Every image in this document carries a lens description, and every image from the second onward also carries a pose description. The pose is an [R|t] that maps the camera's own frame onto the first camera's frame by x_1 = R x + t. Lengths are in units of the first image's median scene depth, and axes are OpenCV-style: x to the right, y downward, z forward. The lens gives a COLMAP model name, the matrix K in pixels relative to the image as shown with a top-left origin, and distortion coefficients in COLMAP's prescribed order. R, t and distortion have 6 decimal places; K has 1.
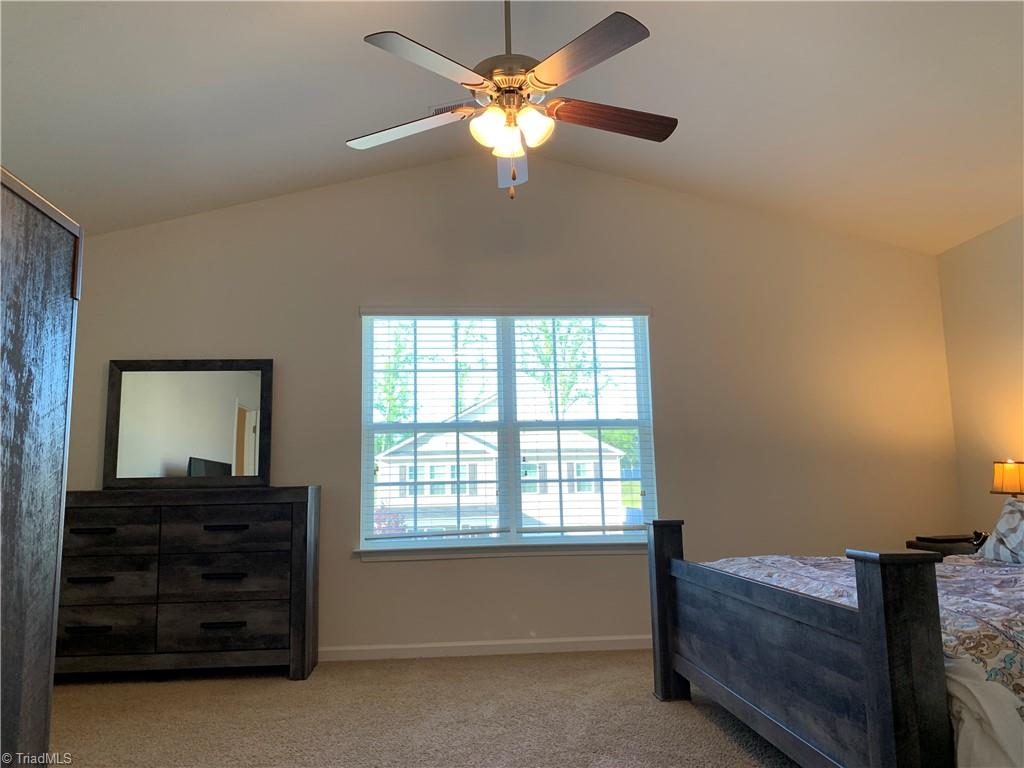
lens RADIAL K [[773.3, 0, 496.3], [0, 773.3, 382.1], [0, 0, 1]] dist [0.044925, -0.051632]
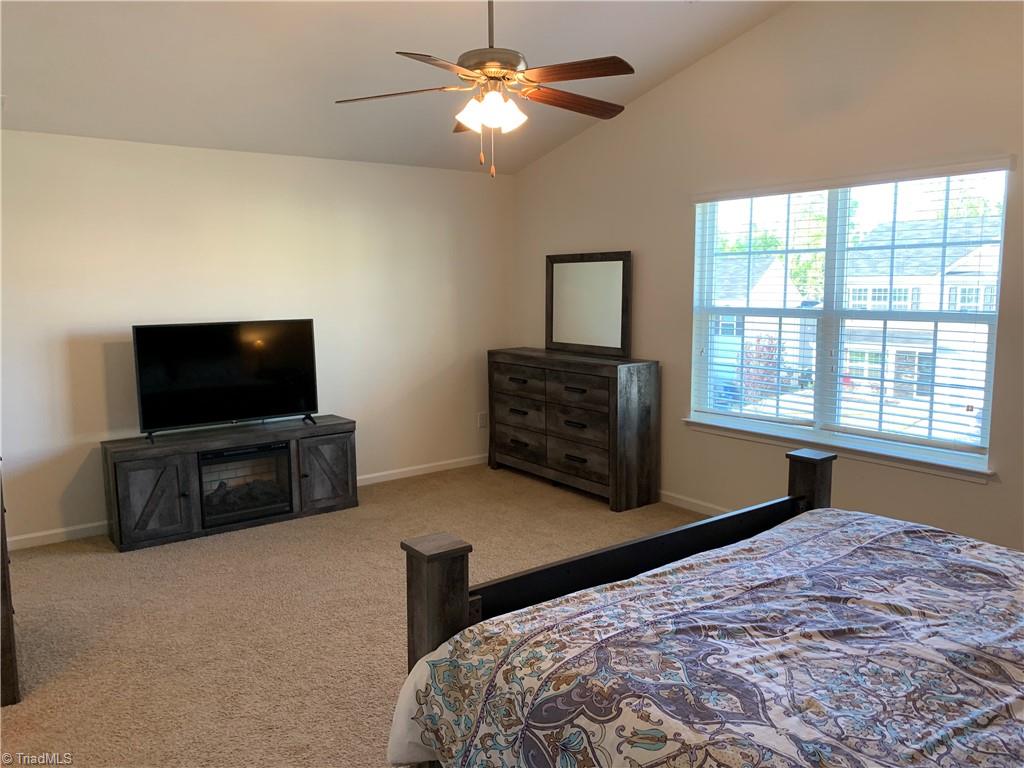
lens RADIAL K [[773.3, 0, 504.2], [0, 773.3, 382.5], [0, 0, 1]] dist [0.044925, -0.051632]
pose [[0.528439, 0.123945, -0.839875, 0.704270], [0.110068, 0.970934, 0.212539, -0.121061], [0.841806, -0.204757, 0.499437, 0.236365]]
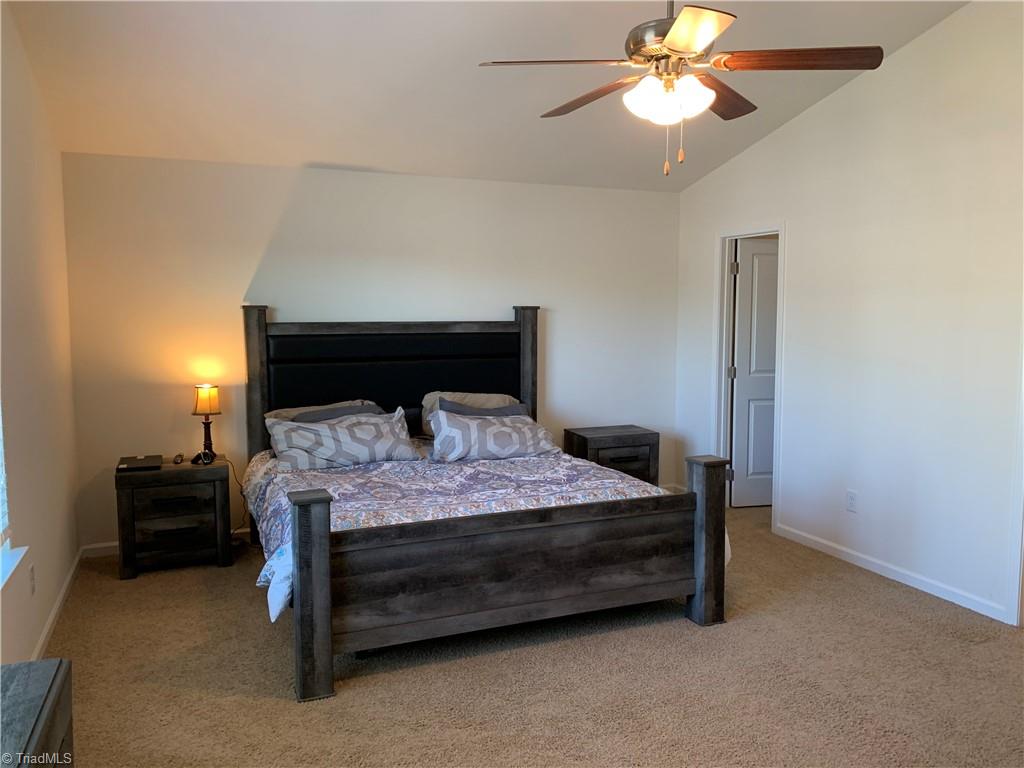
lens RADIAL K [[773.3, 0, 509.2], [0, 773.3, 380.0], [0, 0, 1]] dist [0.044925, -0.051632]
pose [[-0.304879, -0.065958, 0.950105, -0.553490], [-0.119480, 0.992366, 0.030552, 0.007096], [-0.944867, -0.104204, -0.310432, 0.953248]]
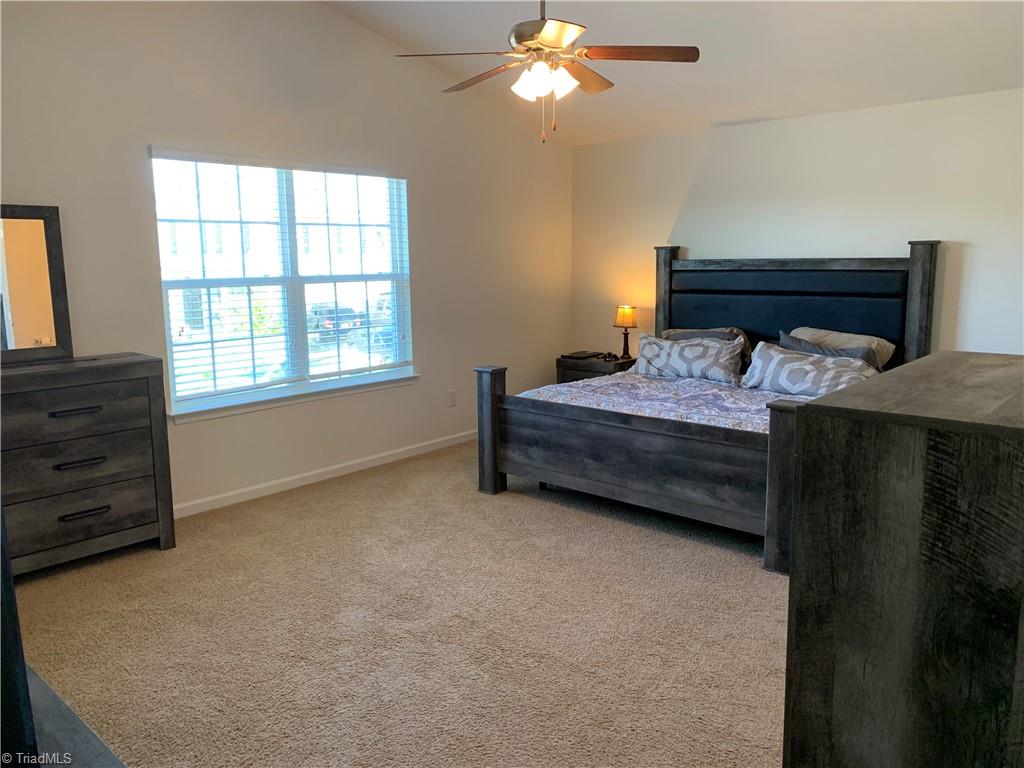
lens RADIAL K [[773.3, 0, 496.2], [0, 773.3, 379.5], [0, 0, 1]] dist [0.044925, -0.051632]
pose [[0.734408, -0.098267, 0.671557, -0.590273], [-0.091553, 0.966076, 0.241484, -0.107672], [-0.672506, -0.238831, 0.700497, 0.062842]]
